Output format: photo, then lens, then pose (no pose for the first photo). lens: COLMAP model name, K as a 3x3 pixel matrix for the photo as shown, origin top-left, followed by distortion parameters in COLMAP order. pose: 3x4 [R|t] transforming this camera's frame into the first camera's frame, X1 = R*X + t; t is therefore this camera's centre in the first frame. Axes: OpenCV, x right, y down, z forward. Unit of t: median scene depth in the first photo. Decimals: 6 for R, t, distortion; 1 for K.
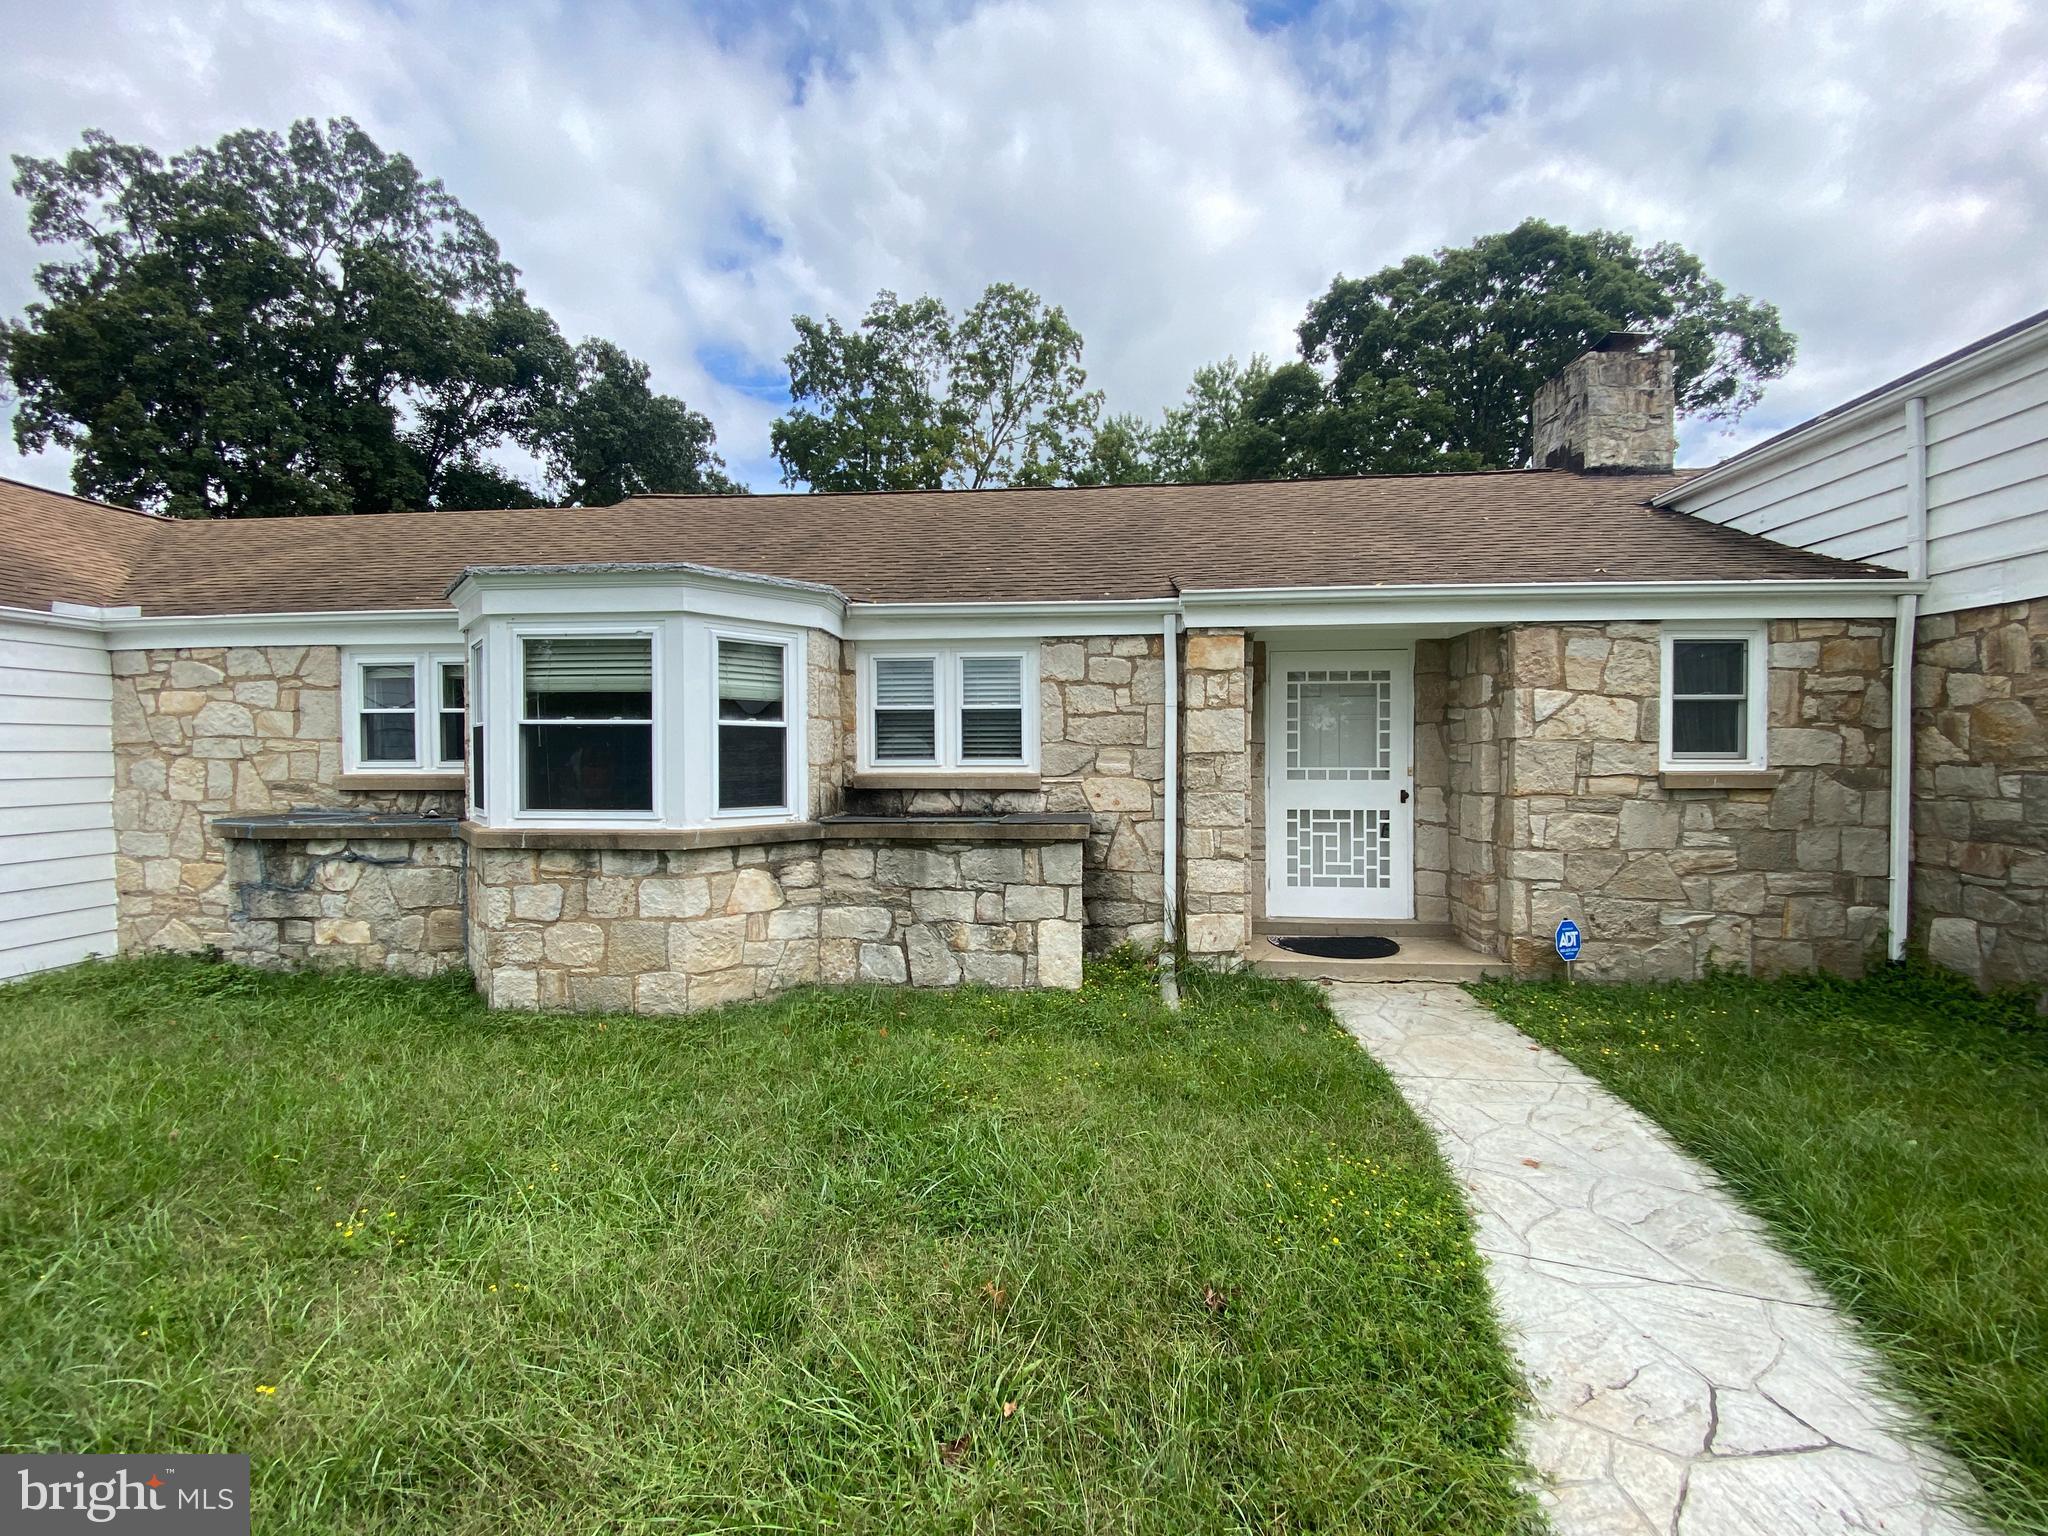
lens RADIAL K [[837.8, 0, 1019.5], [0, 837.8, 770.3], [0, 0, 1]] dist [0.014226, -0.014363]
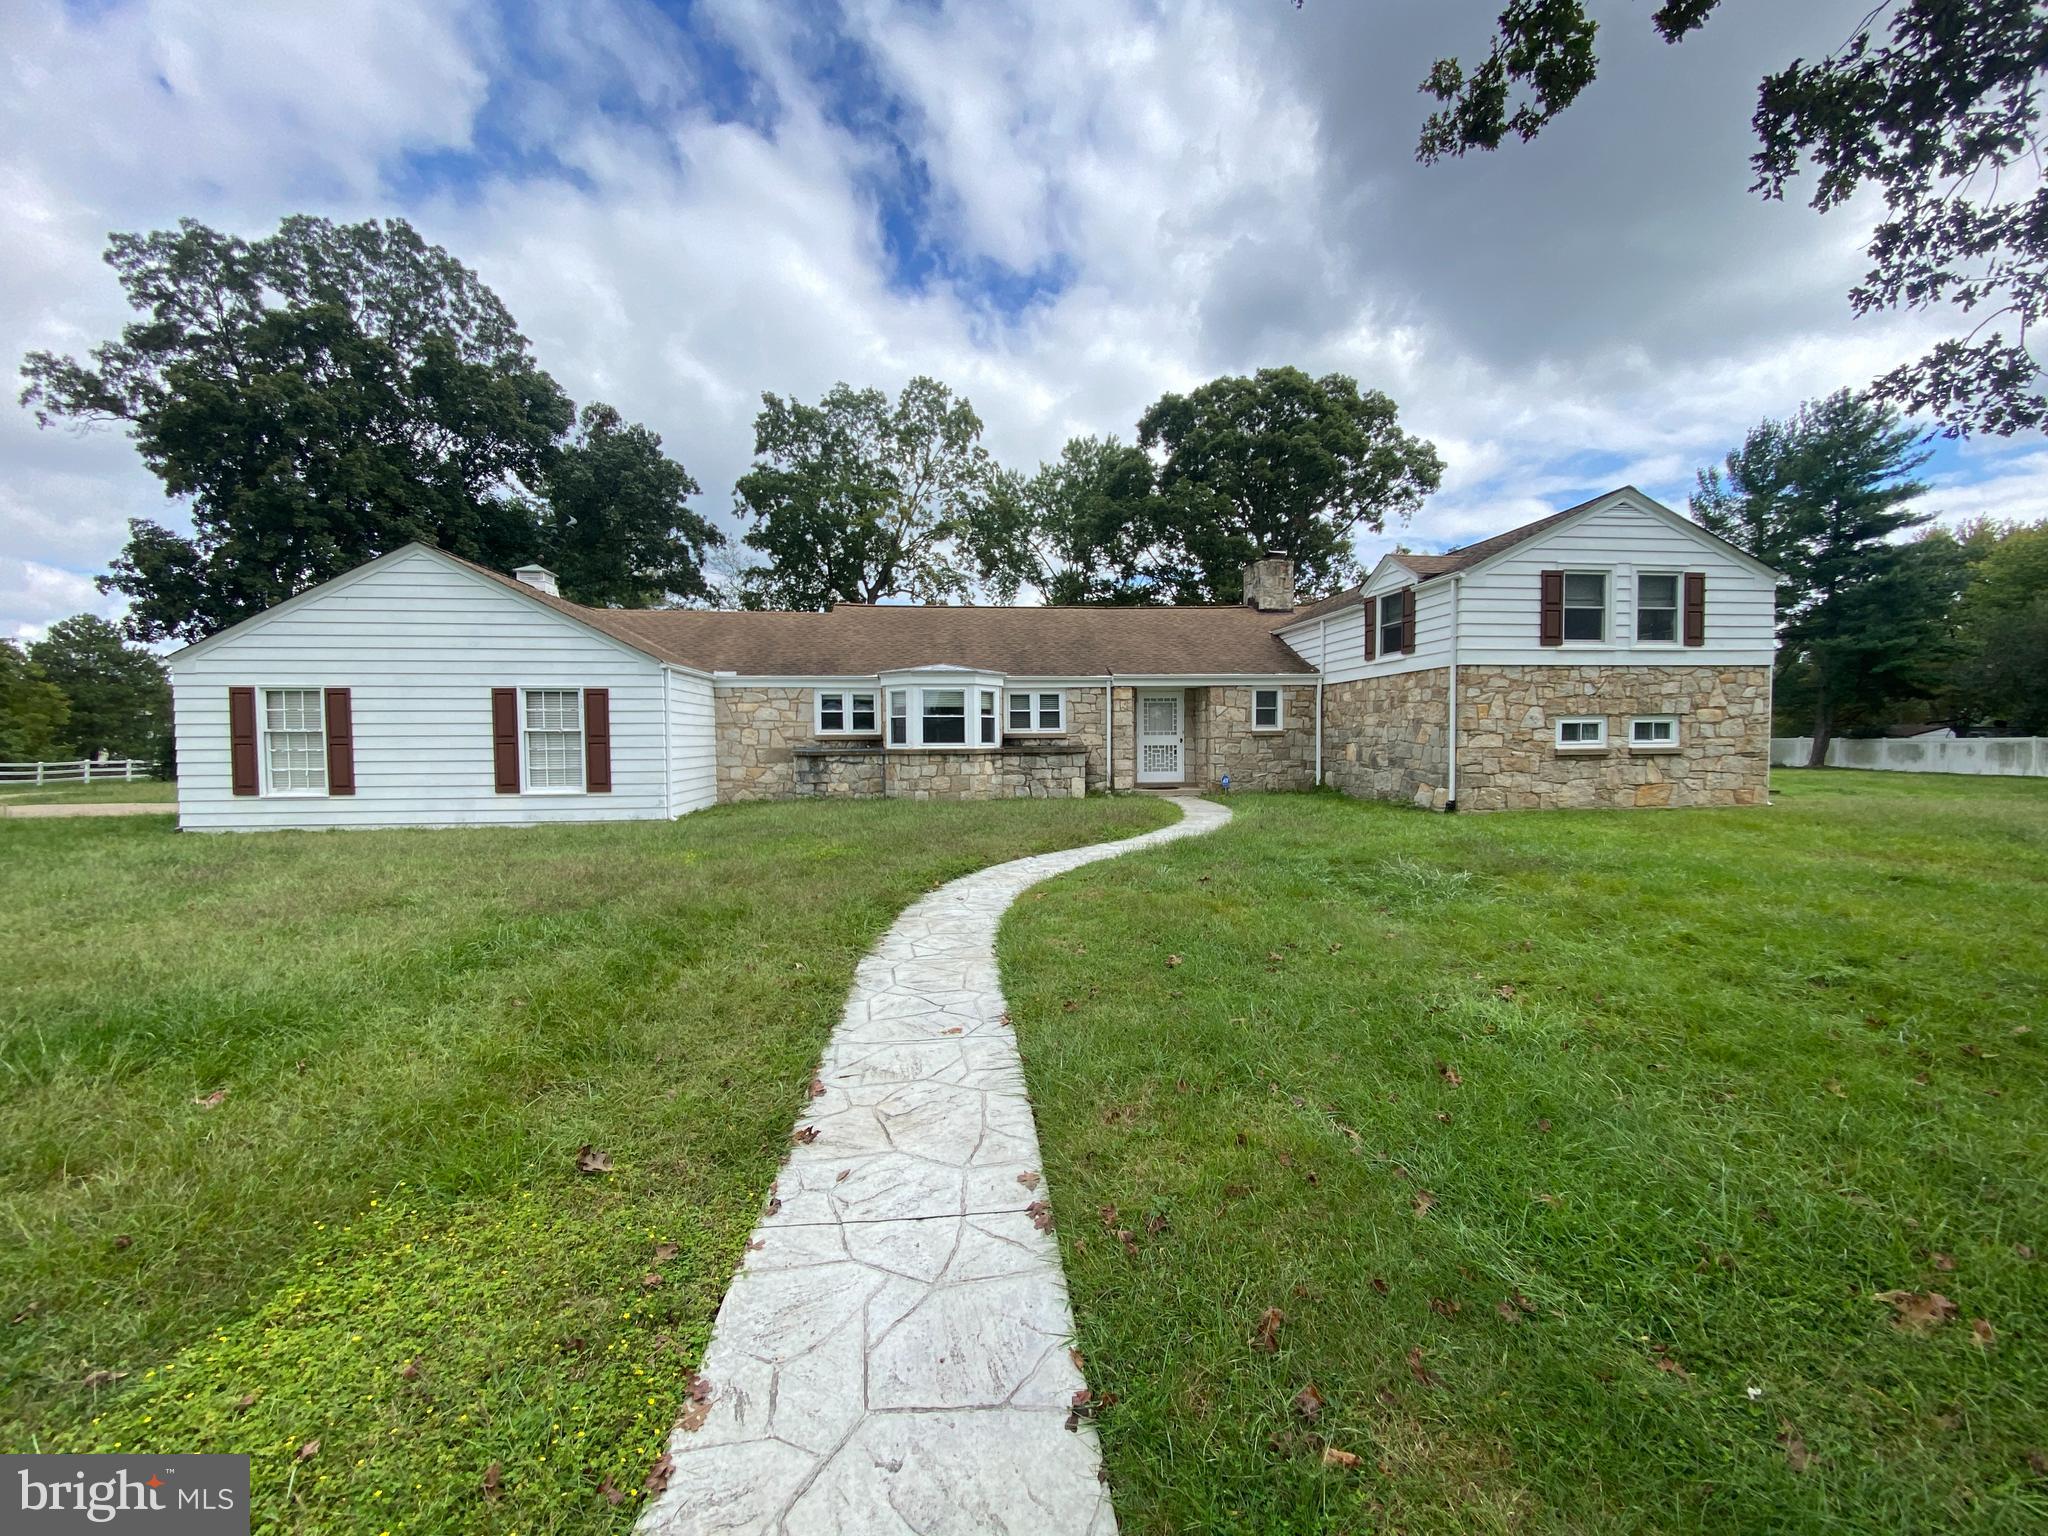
lens RADIAL K [[837.8, 0, 1033.9], [0, 837.8, 763.7], [0, 0, 1]] dist [0.014226, -0.014363]
pose [[0.980560, -0.010711, 0.195929, -0.662931], [0.009128, 0.999918, 0.008977, 0.084987], [-0.196010, -0.007014, 0.980577, -1.878790]]
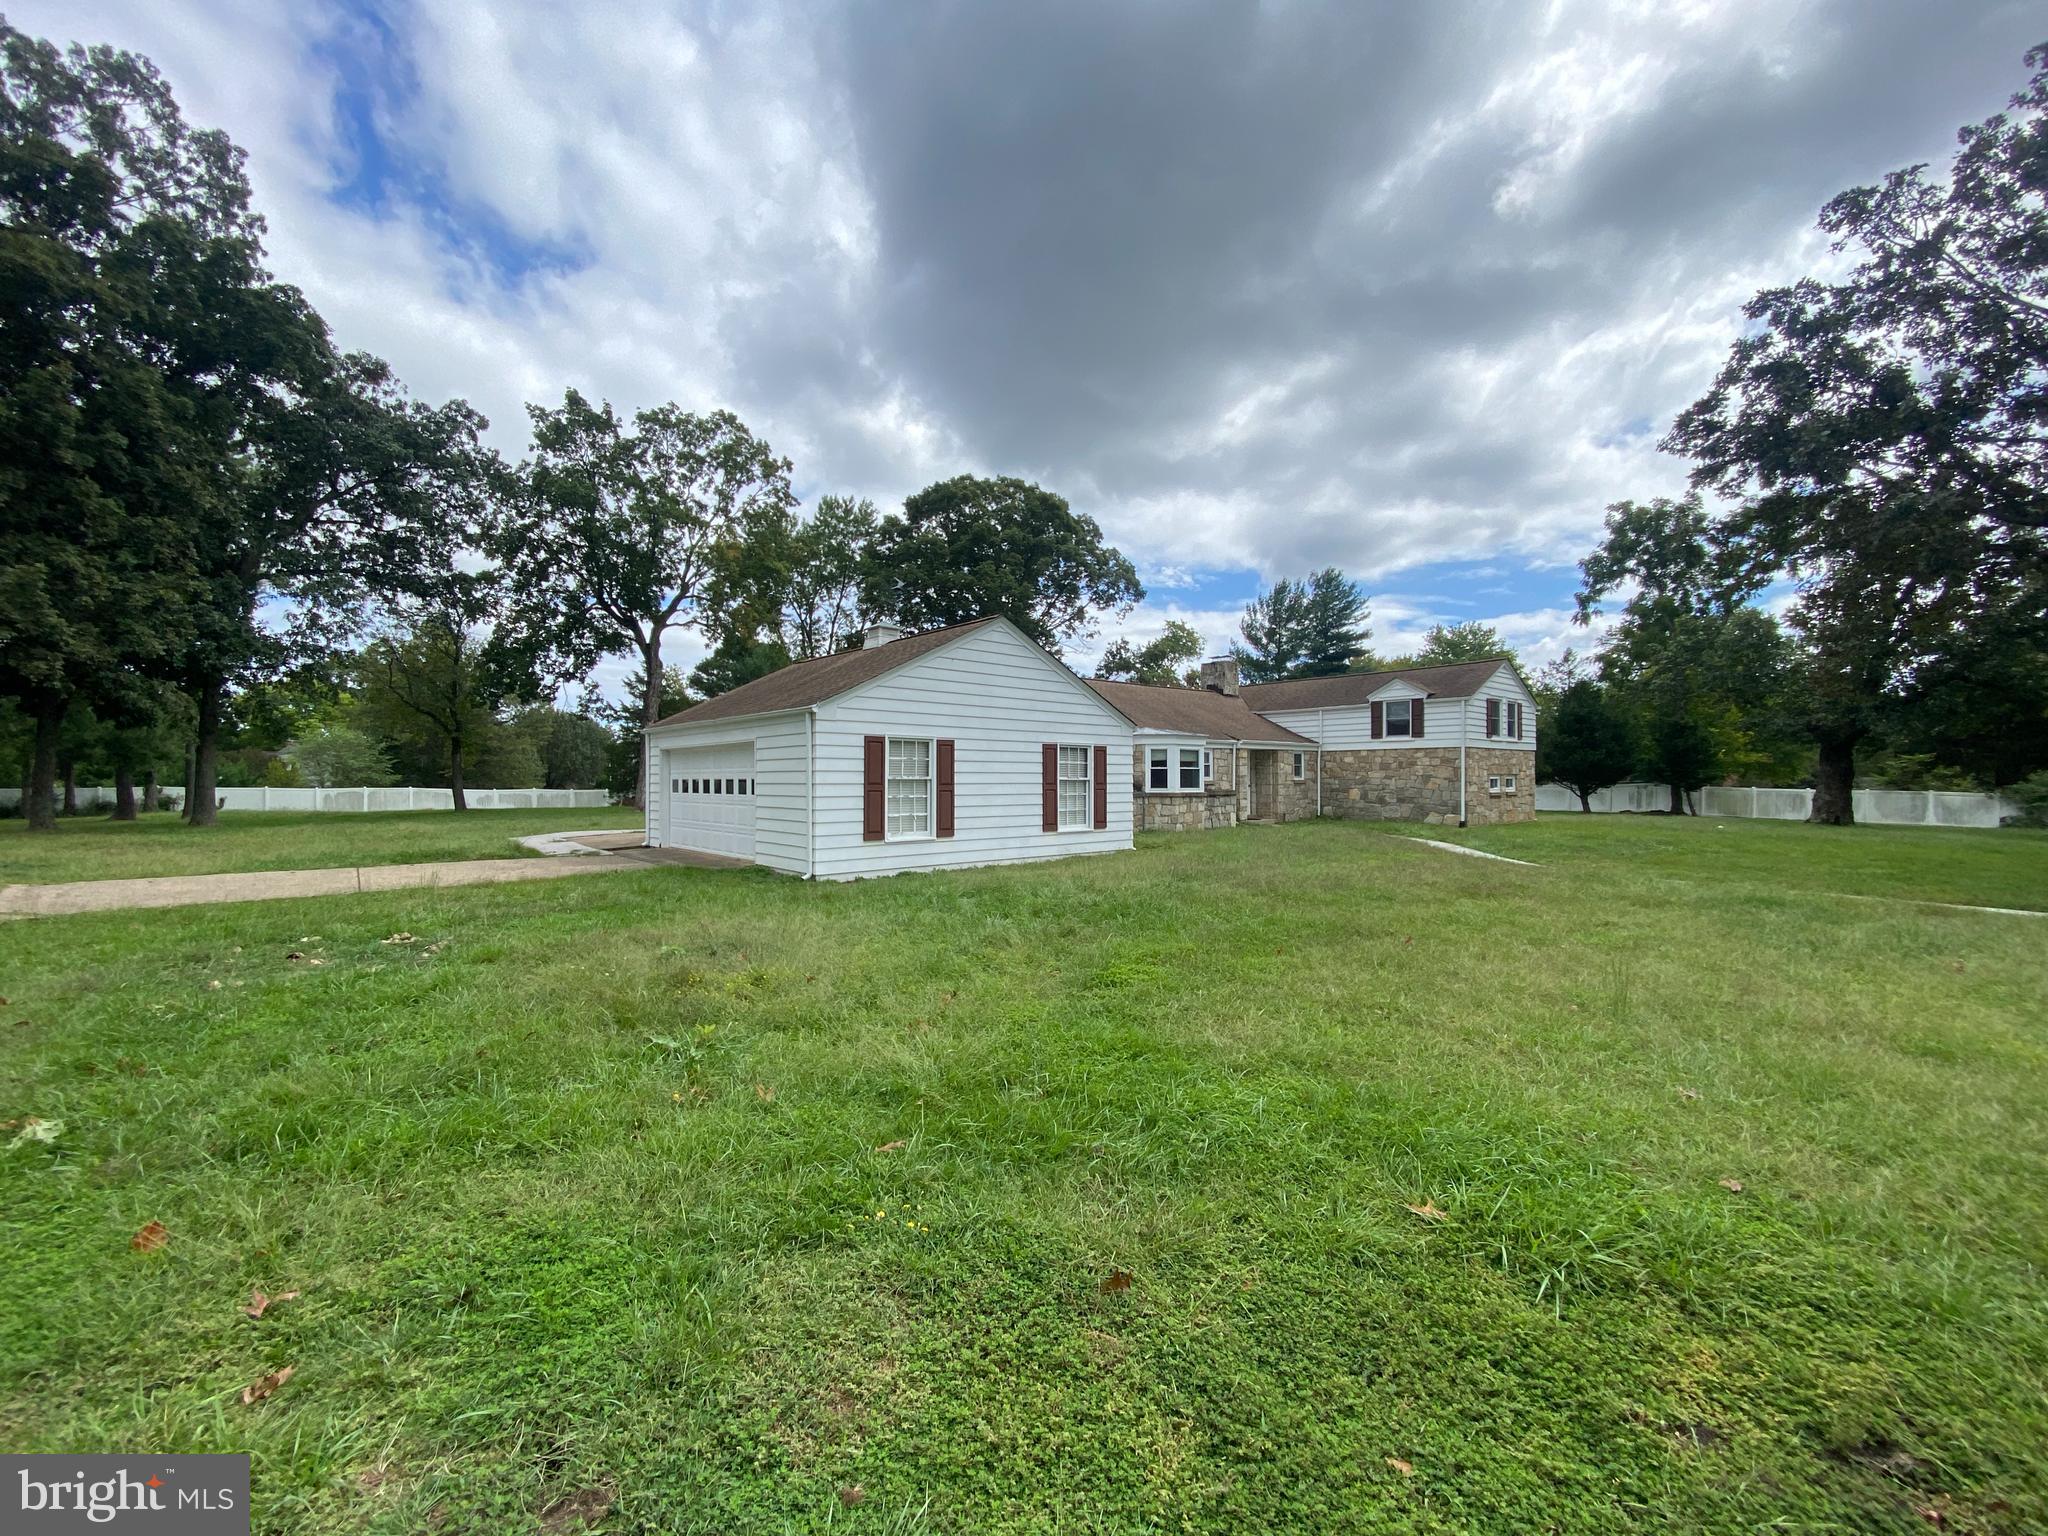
lens RADIAL K [[837.8, 0, 1069.4], [0, 837.8, 776.2], [0, 0, 1]] dist [0.014226, -0.014363]
pose [[0.676827, 0.003537, 0.736134, -3.464708], [0.013364, 0.999765, -0.017091, 0.042335], [-0.736021, 0.021406, 0.676620, -1.276013]]
